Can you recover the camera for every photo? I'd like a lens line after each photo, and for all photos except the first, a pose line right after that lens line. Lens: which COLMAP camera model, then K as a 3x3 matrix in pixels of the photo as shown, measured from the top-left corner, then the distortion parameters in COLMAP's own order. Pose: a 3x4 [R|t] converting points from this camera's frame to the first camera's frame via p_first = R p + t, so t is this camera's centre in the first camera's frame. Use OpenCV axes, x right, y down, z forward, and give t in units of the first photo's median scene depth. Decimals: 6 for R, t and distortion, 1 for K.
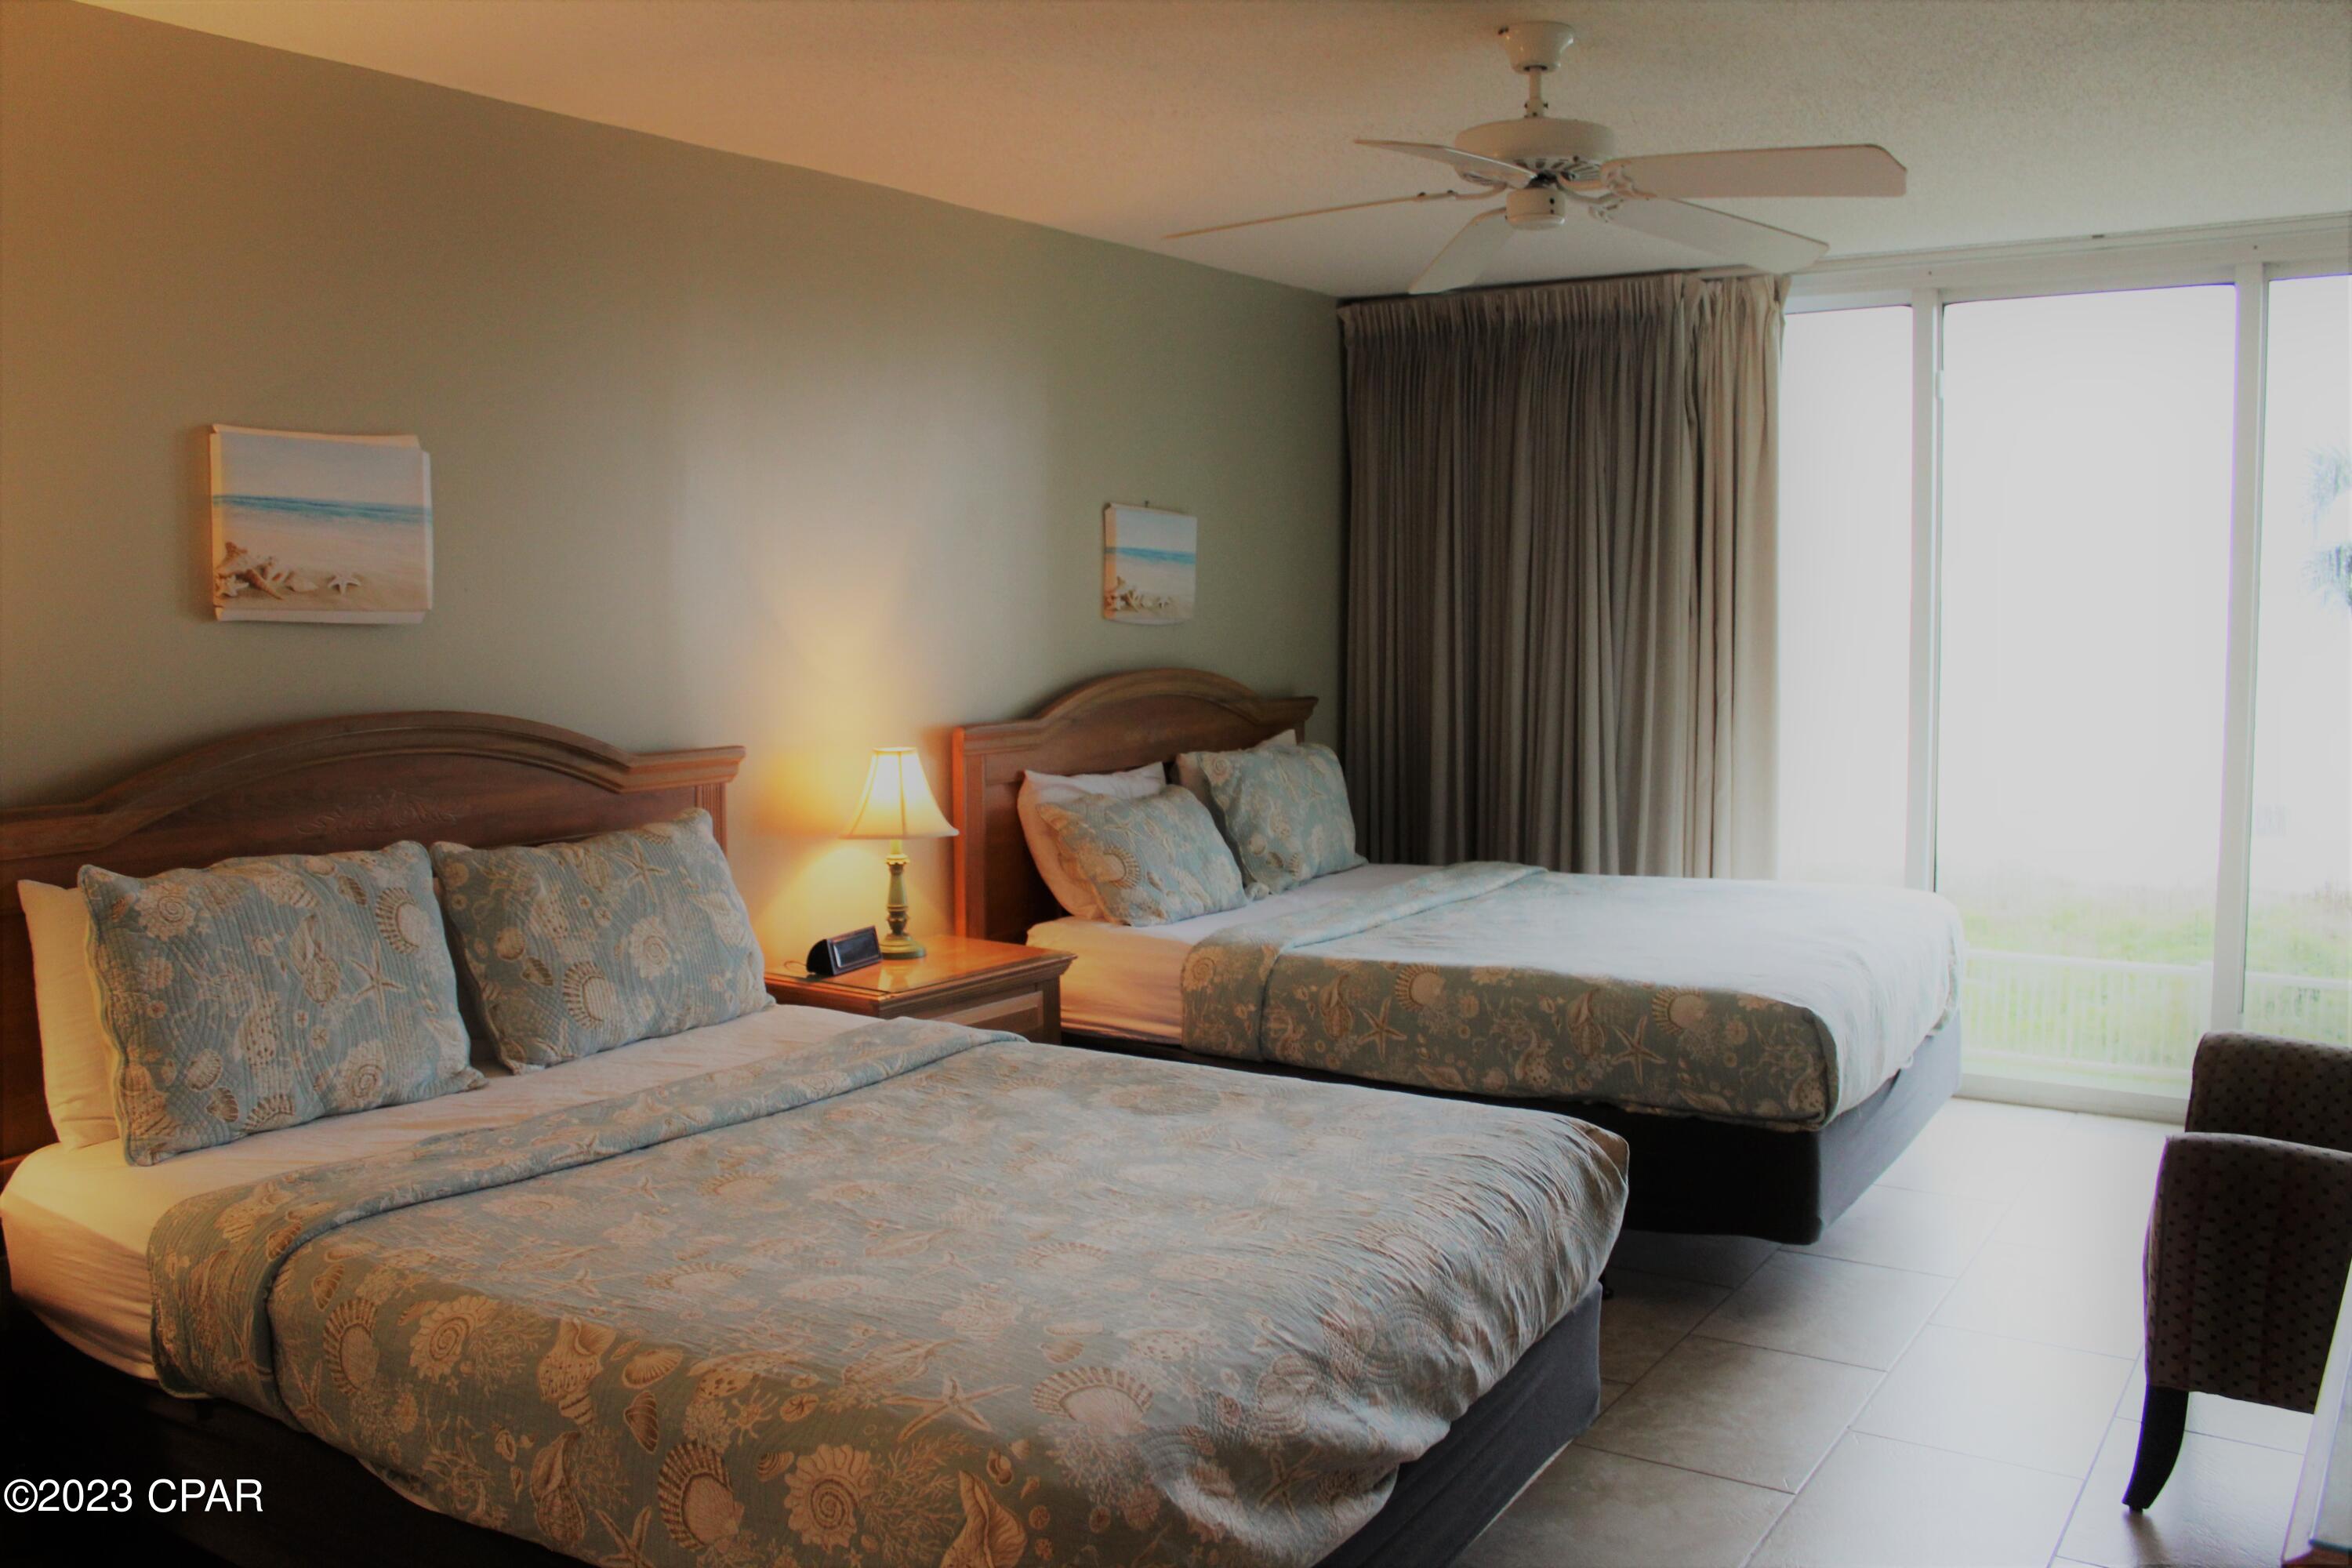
lens RADIAL K [[1930.8, 0, 1184.5], [0, 1930.8, 758.2], [0, 0, 1]] dist [-0.120195, 0.120934]
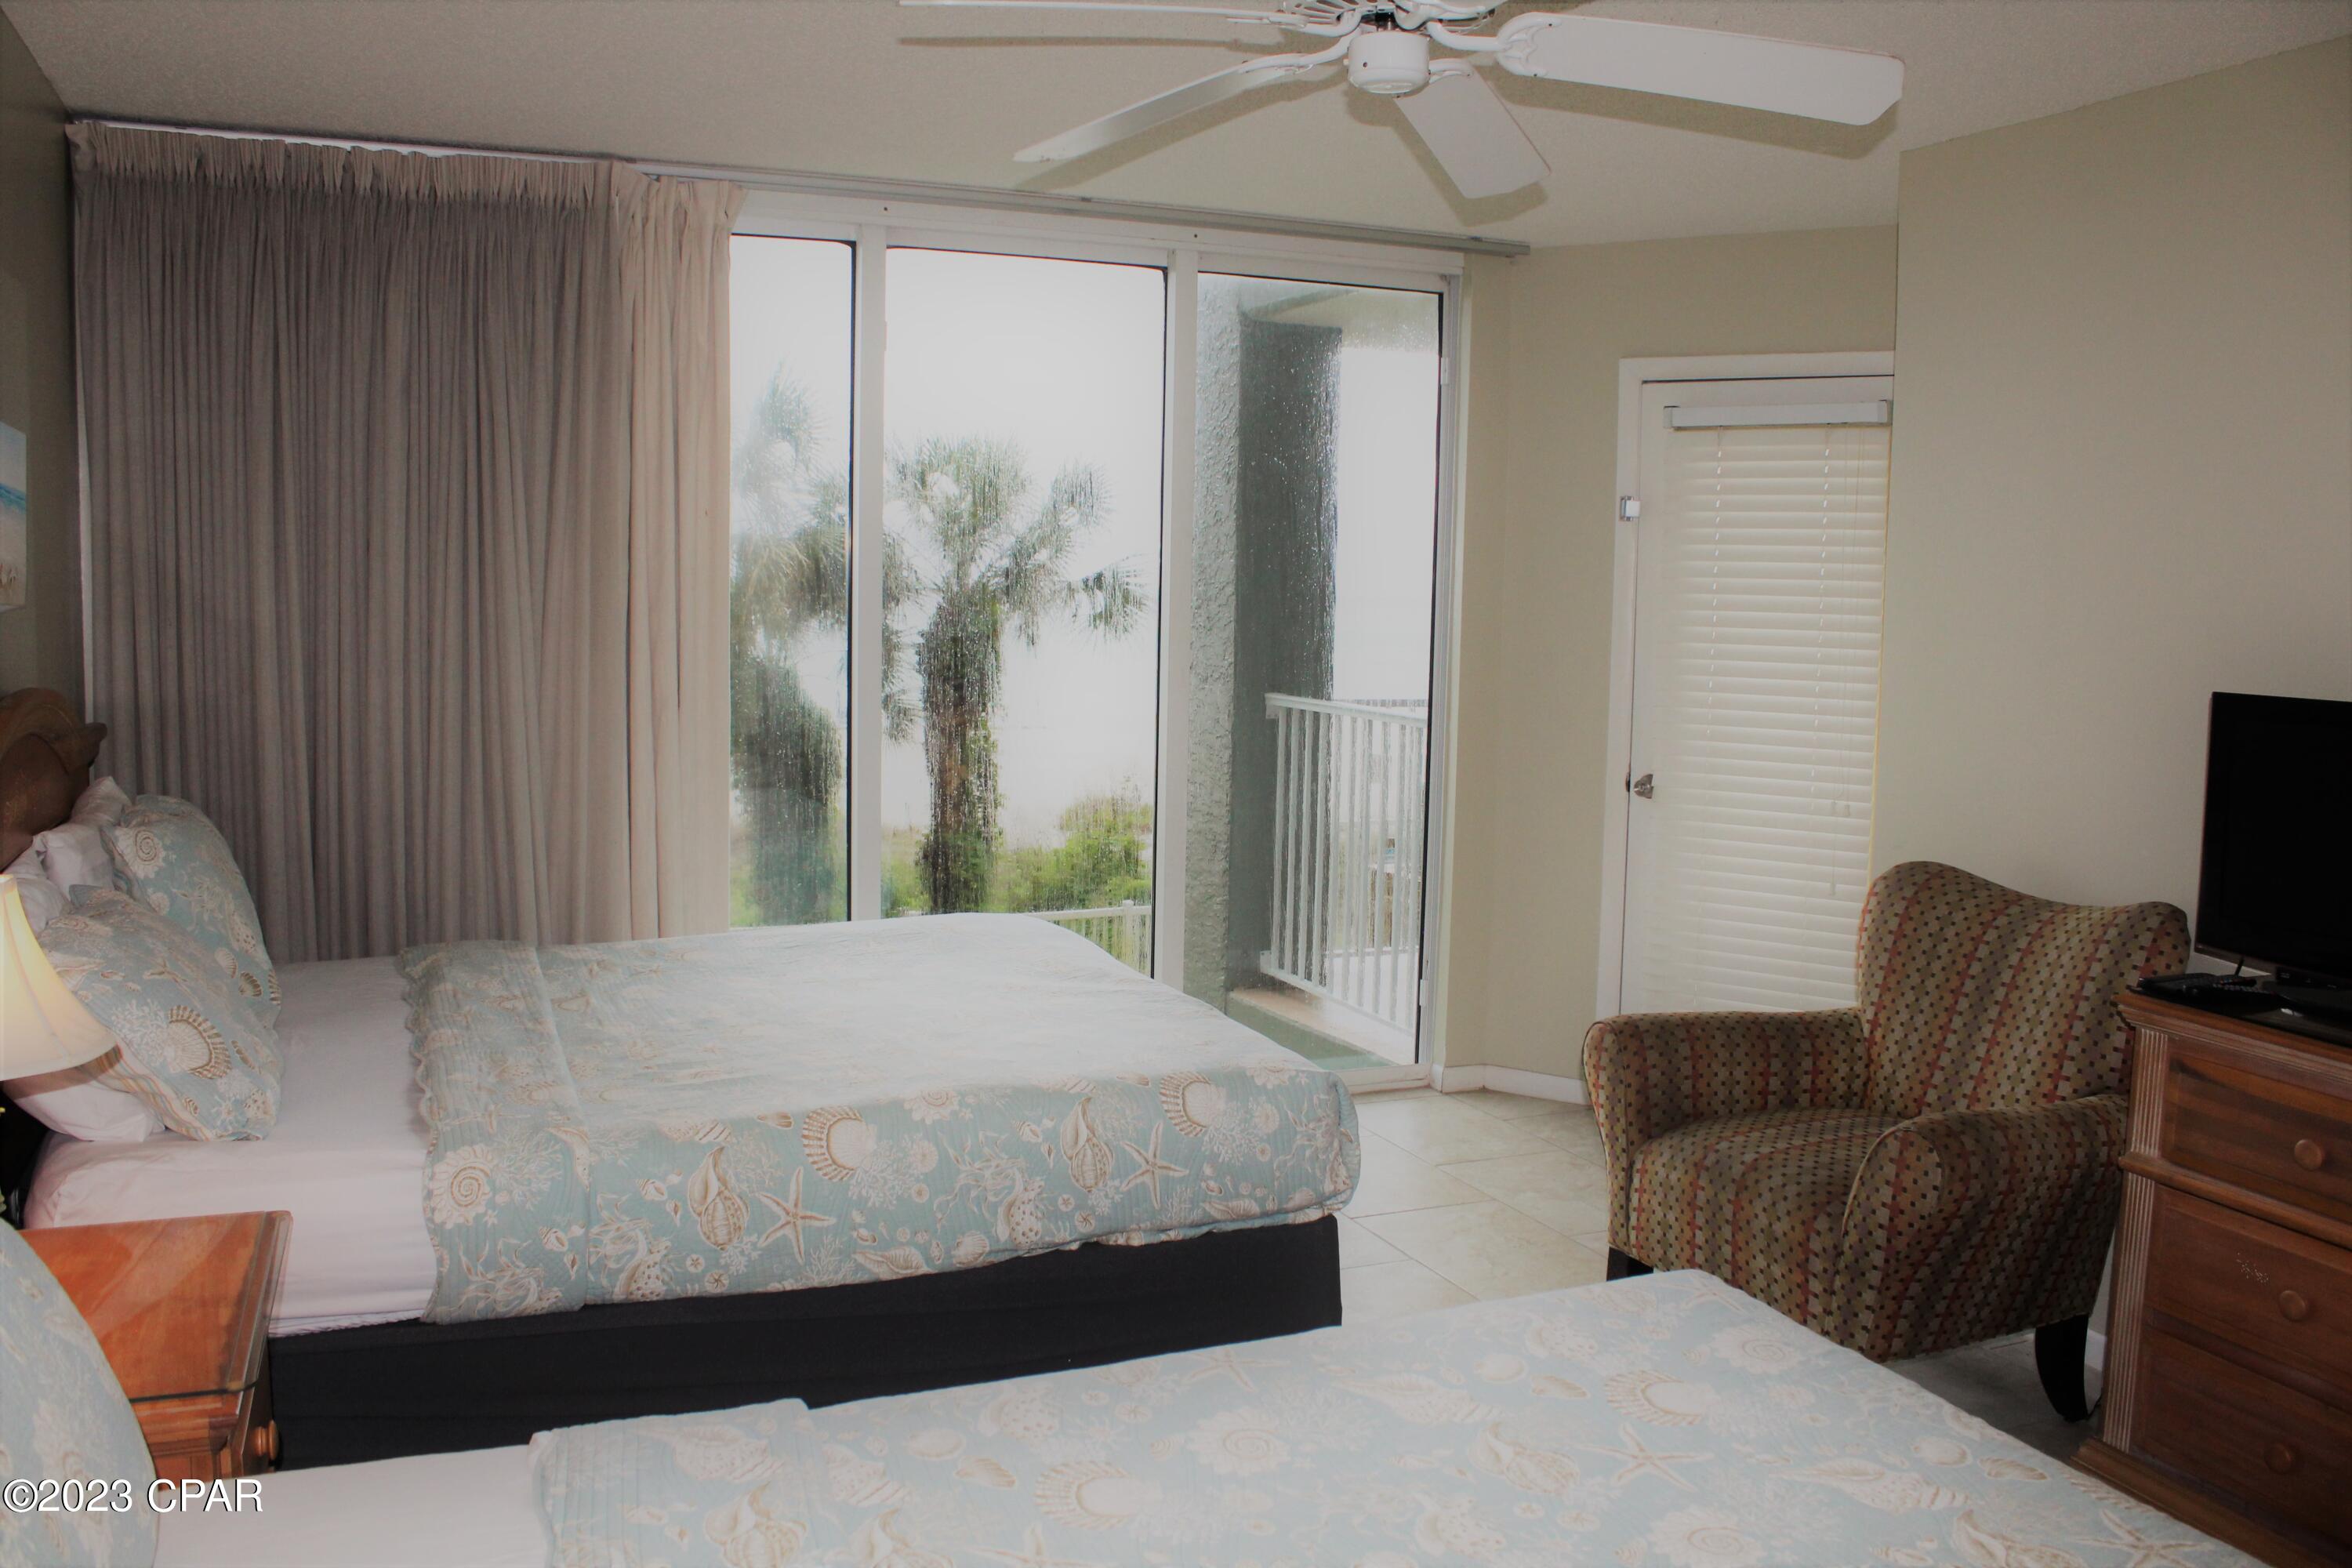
lens RADIAL K [[1930.8, 0, 1184.5], [0, 1930.8, 758.2], [0, 0, 1]] dist [-0.120195, 0.120934]
pose [[0.581972, -0.066259, 0.810505, -0.364708], [0.044939, 0.997773, 0.049300, -0.050311], [-0.811966, 0.007732, 0.583654, 0.498851]]
